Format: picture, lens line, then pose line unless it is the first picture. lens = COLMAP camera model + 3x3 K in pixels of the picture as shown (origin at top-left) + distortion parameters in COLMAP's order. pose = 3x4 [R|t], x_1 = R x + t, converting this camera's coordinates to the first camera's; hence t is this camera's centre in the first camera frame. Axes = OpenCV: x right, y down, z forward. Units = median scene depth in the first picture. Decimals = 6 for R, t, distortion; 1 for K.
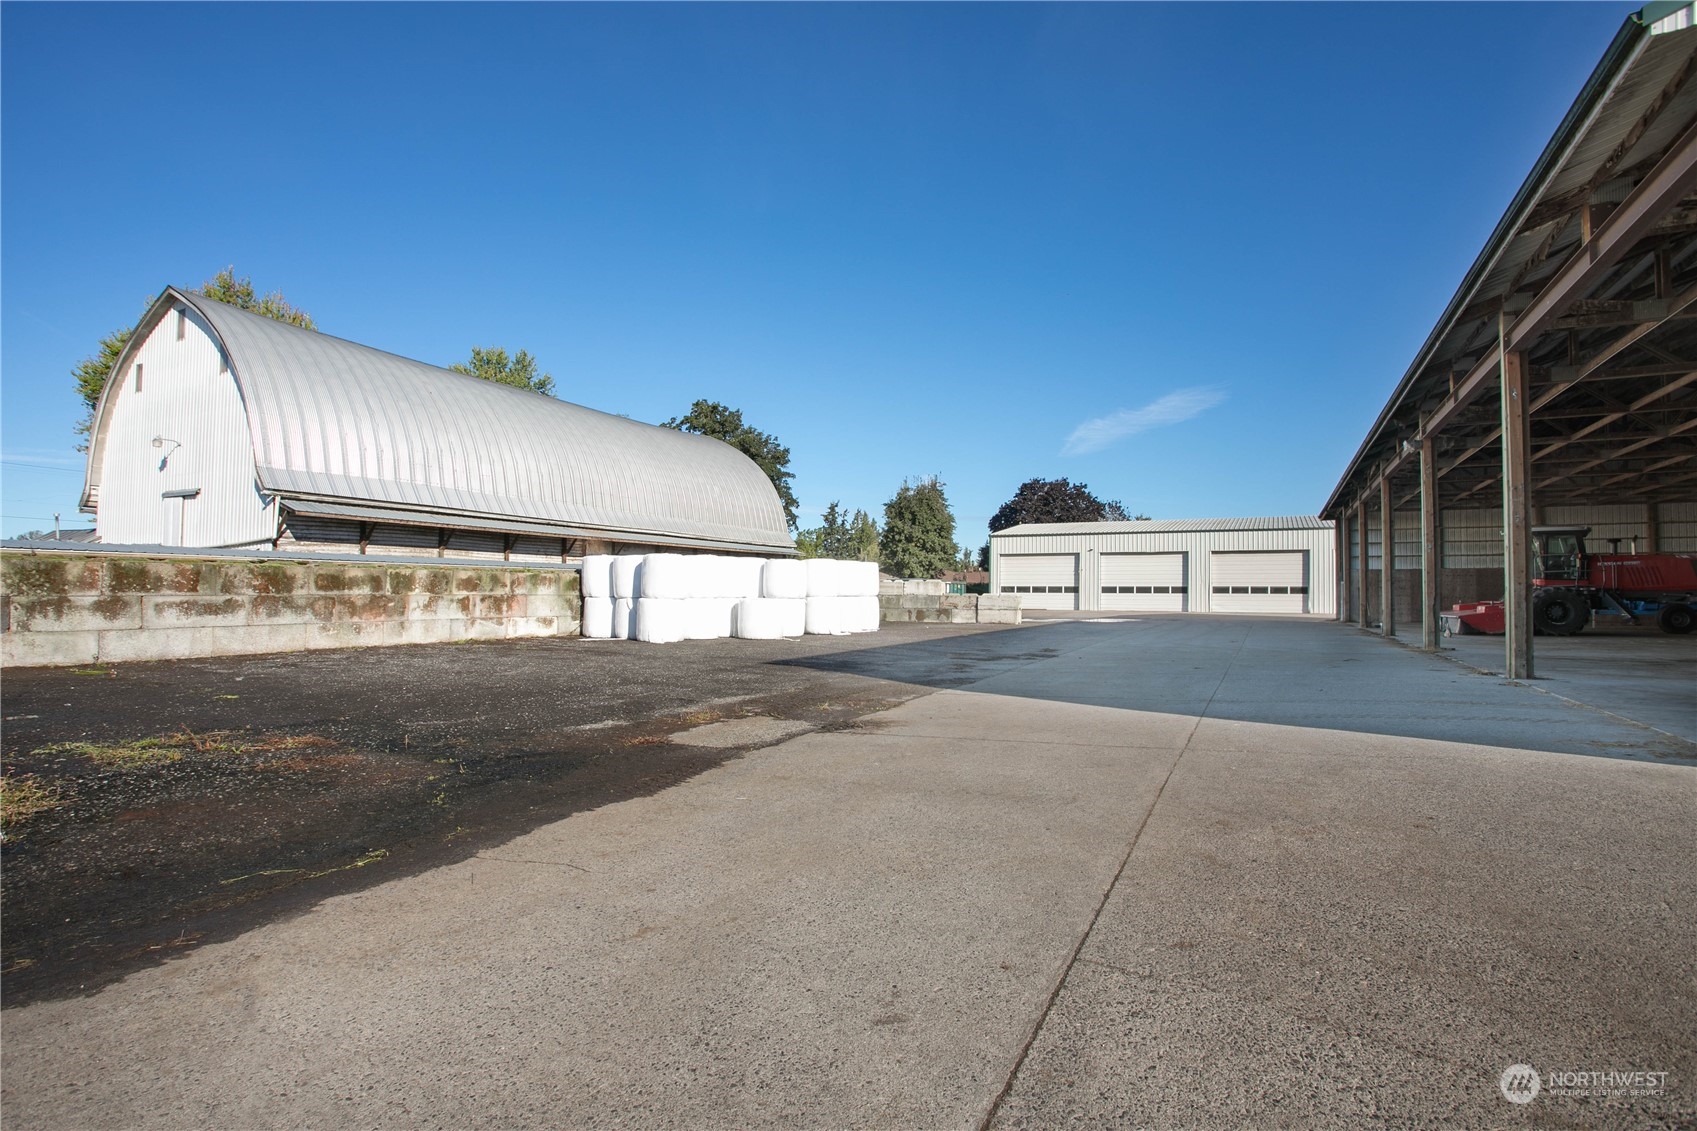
lens RADIAL K [[839.3, 0, 829.4], [0, 839.3, 567.6], [0, 0, 1]] dist [0.001473, 0.000842]
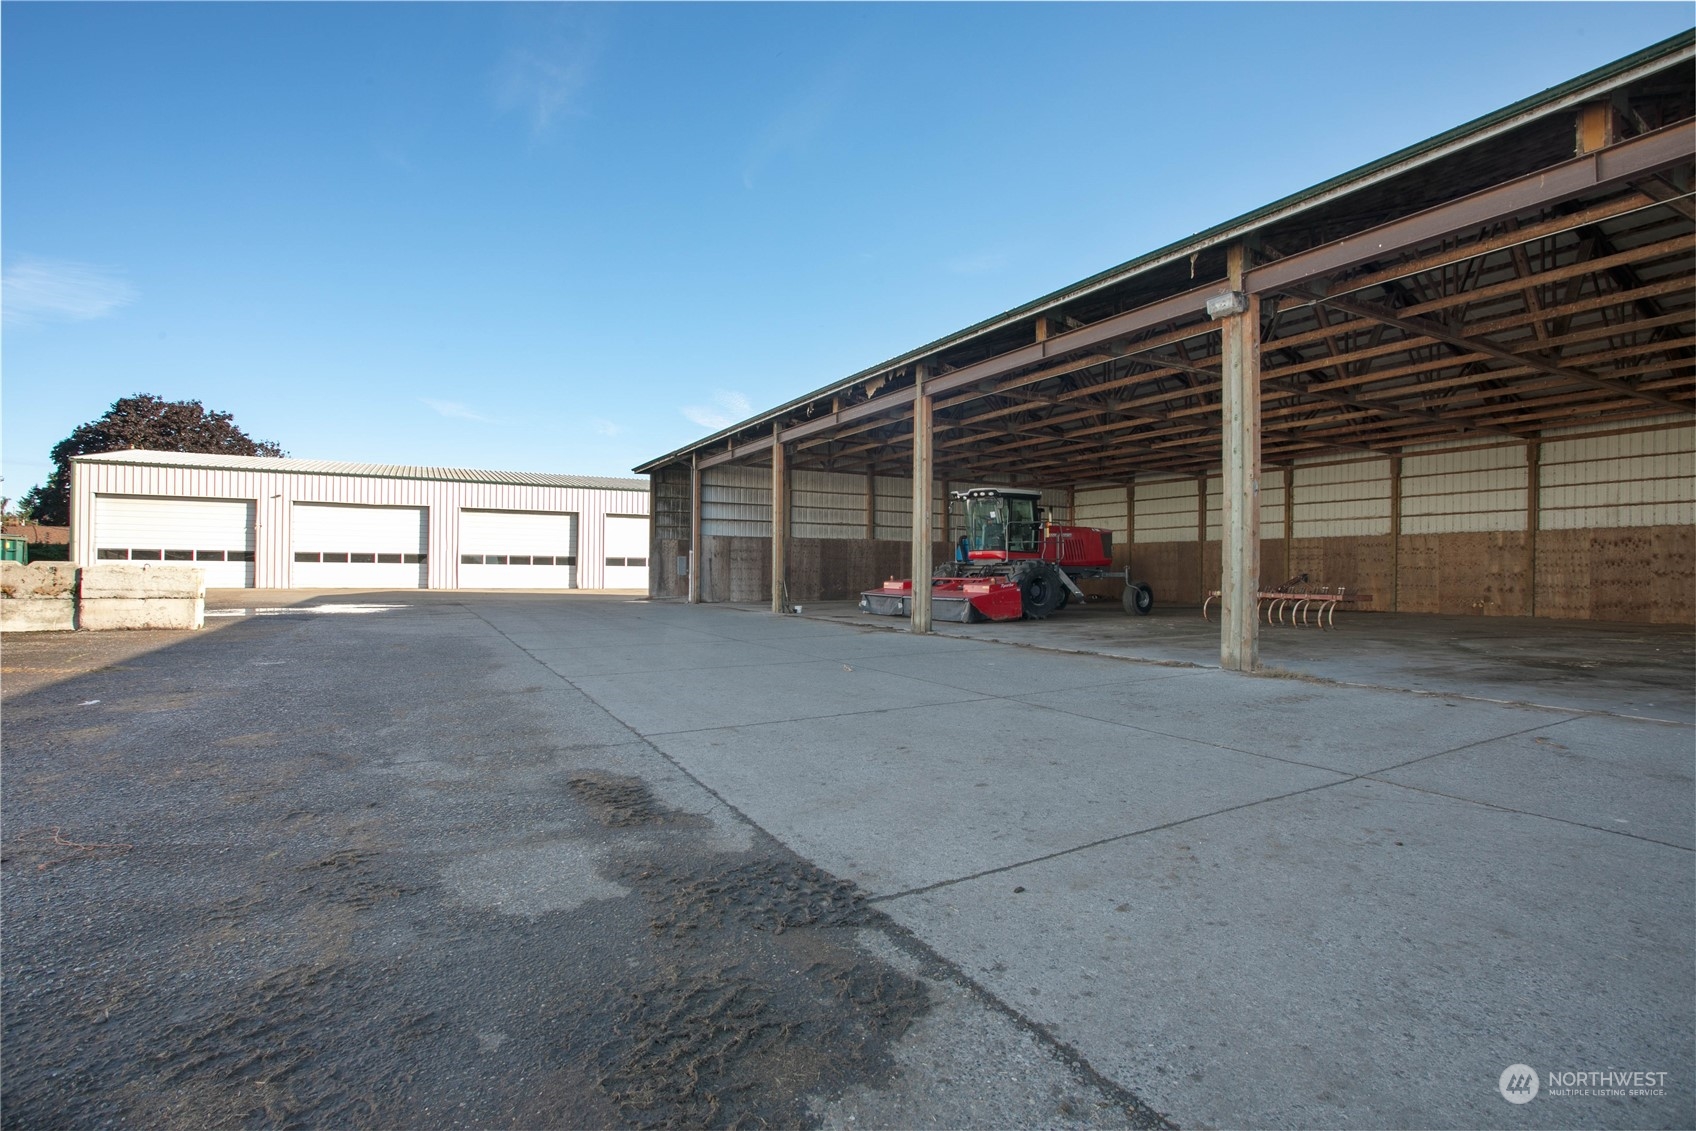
lens RADIAL K [[838.8, 0, 828.9], [0, 838.8, 567.6], [0, 0, 1]] dist [0.001473, 0.000842]
pose [[0.585648, 0.004906, 0.810551, 0.034070], [-0.033391, 0.999279, 0.018077, 0.009073], [-0.809878, -0.037652, 0.585389, 0.277323]]
